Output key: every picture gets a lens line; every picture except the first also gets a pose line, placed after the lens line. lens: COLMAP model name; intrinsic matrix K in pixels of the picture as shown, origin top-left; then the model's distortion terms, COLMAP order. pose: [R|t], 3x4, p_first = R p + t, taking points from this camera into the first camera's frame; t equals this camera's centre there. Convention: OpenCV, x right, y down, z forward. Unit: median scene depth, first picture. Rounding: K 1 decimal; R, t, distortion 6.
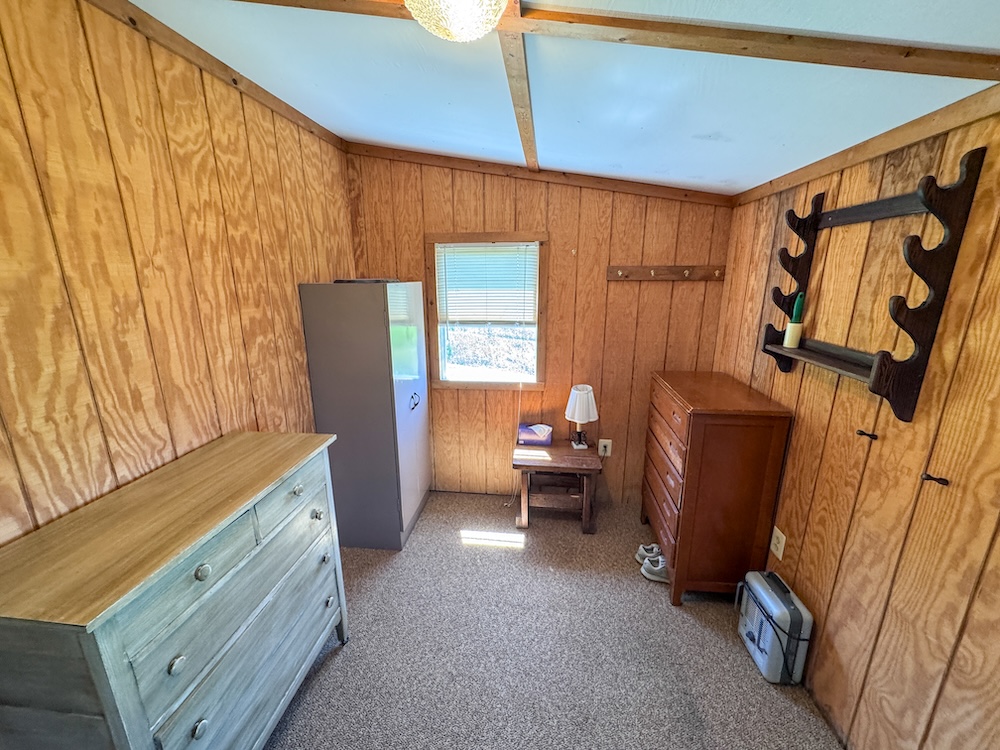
lens RADIAL K [[396.5, 0, 502.2], [0, 396.5, 374.8], [0, 0, 1]] dist [-0.002611, 0.000237]
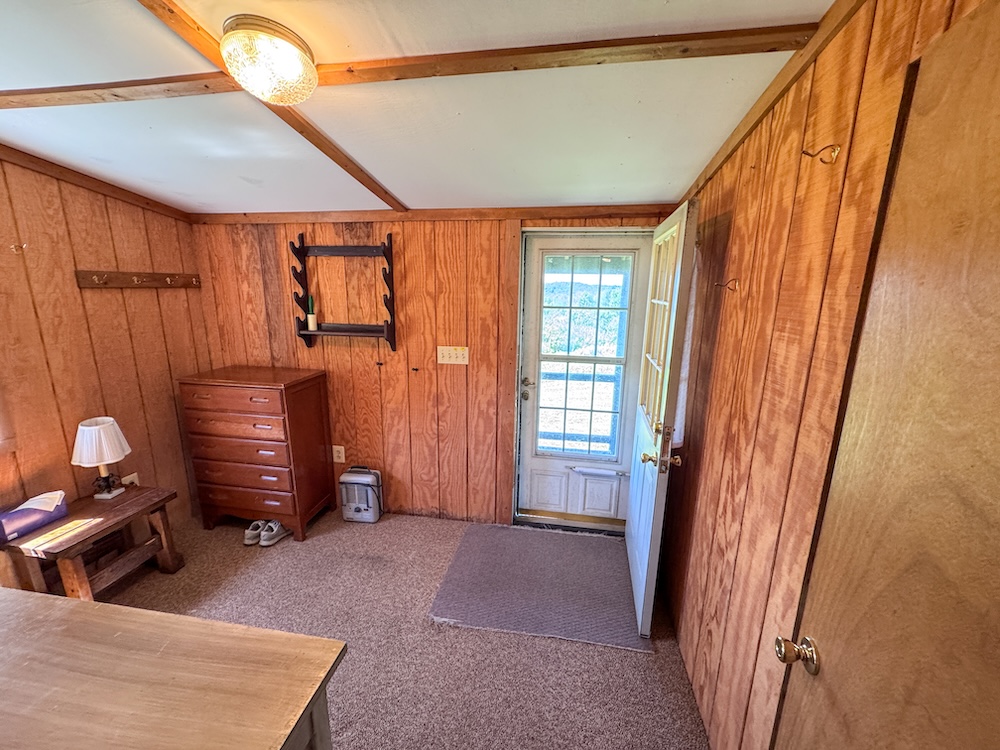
lens RADIAL K [[396.5, 0, 500.7], [0, 396.5, 375.0], [0, 0, 1]] dist [-0.002611, 0.000237]
pose [[0.043105, -0.214544, 0.975763, -0.773734], [0.231363, 0.952265, 0.199157, -0.039699], [-0.971912, 0.217170, 0.090685, 0.172593]]
